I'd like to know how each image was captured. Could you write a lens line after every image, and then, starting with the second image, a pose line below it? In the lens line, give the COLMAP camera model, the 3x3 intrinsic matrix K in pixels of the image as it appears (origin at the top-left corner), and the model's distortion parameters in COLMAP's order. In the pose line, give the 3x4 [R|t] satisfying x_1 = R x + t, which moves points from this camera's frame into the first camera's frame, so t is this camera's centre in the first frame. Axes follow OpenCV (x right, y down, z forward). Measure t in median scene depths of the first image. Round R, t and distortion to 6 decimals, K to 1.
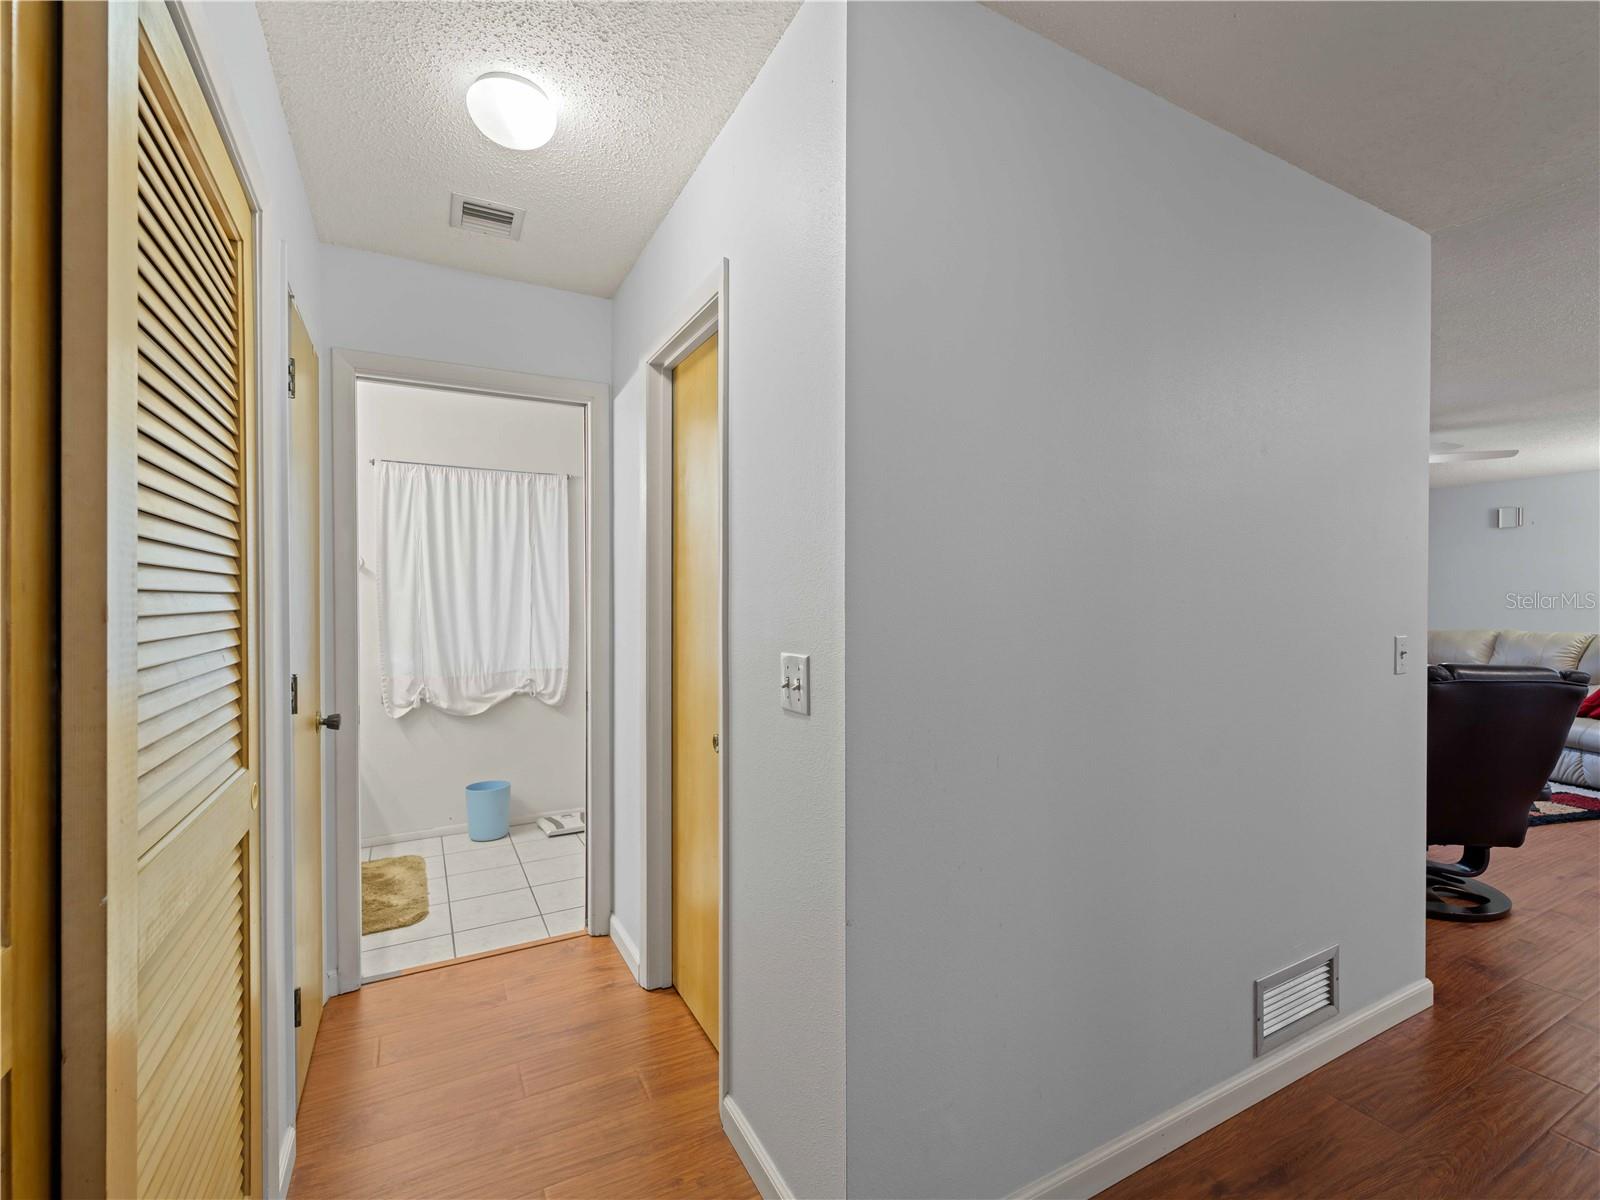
lens RADIAL K [[721.7, 0, 804.6], [0, 721.7, 601.3], [0, 0, 1]] dist [0.004155, -0.001815]
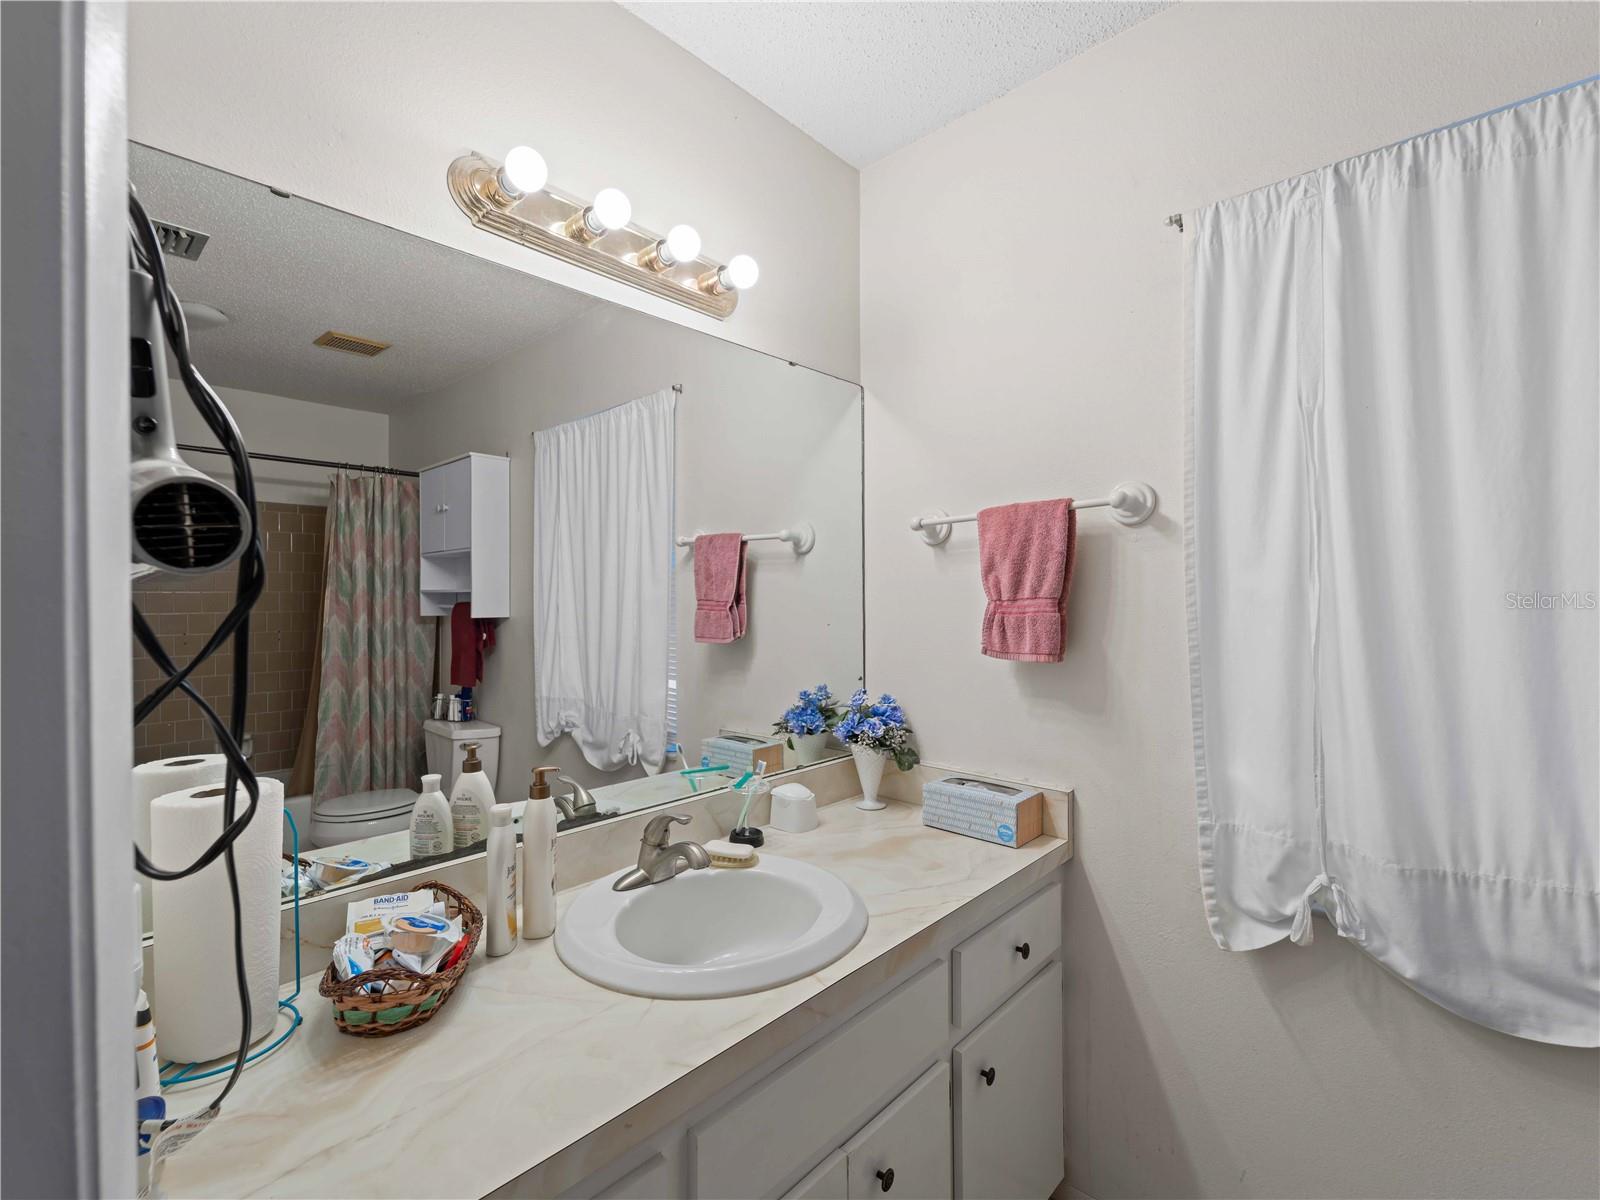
lens RADIAL K [[721.7, 0, 793.7], [0, 721.7, 611.2], [0, 0, 1]] dist [0.004155, -0.001815]
pose [[0.322931, 0.000452, -0.946422, -0.310460], [0.005094, 0.999985, 0.002215, 0.002238], [0.946409, -0.005537, 0.322924, 0.688229]]
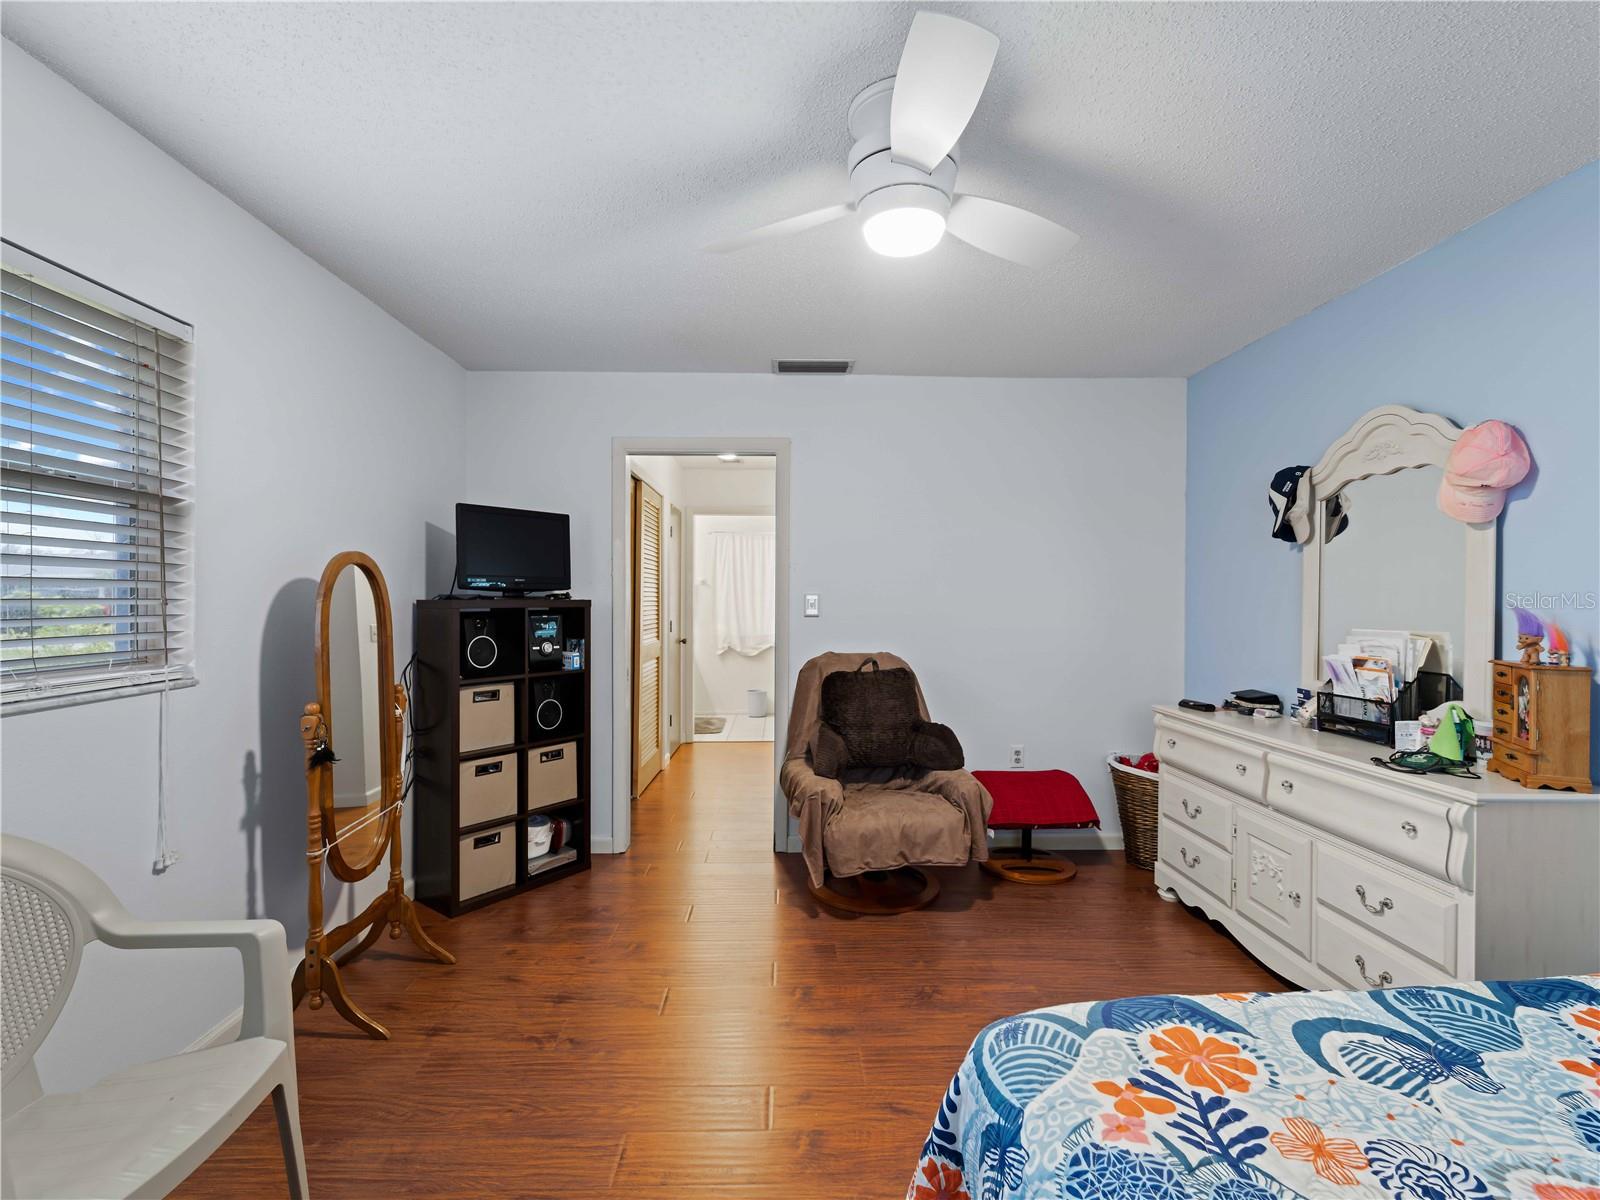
lens RADIAL K [[721.7, 0, 800.2], [0, 721.7, 605.5], [0, 0, 1]] dist [0.004155, -0.001815]
pose [[0.890718, 0.008353, -0.454480, 0.582784], [-0.005980, 0.999960, 0.006660, 0.004205], [0.454517, -0.003214, 0.890732, -0.736879]]
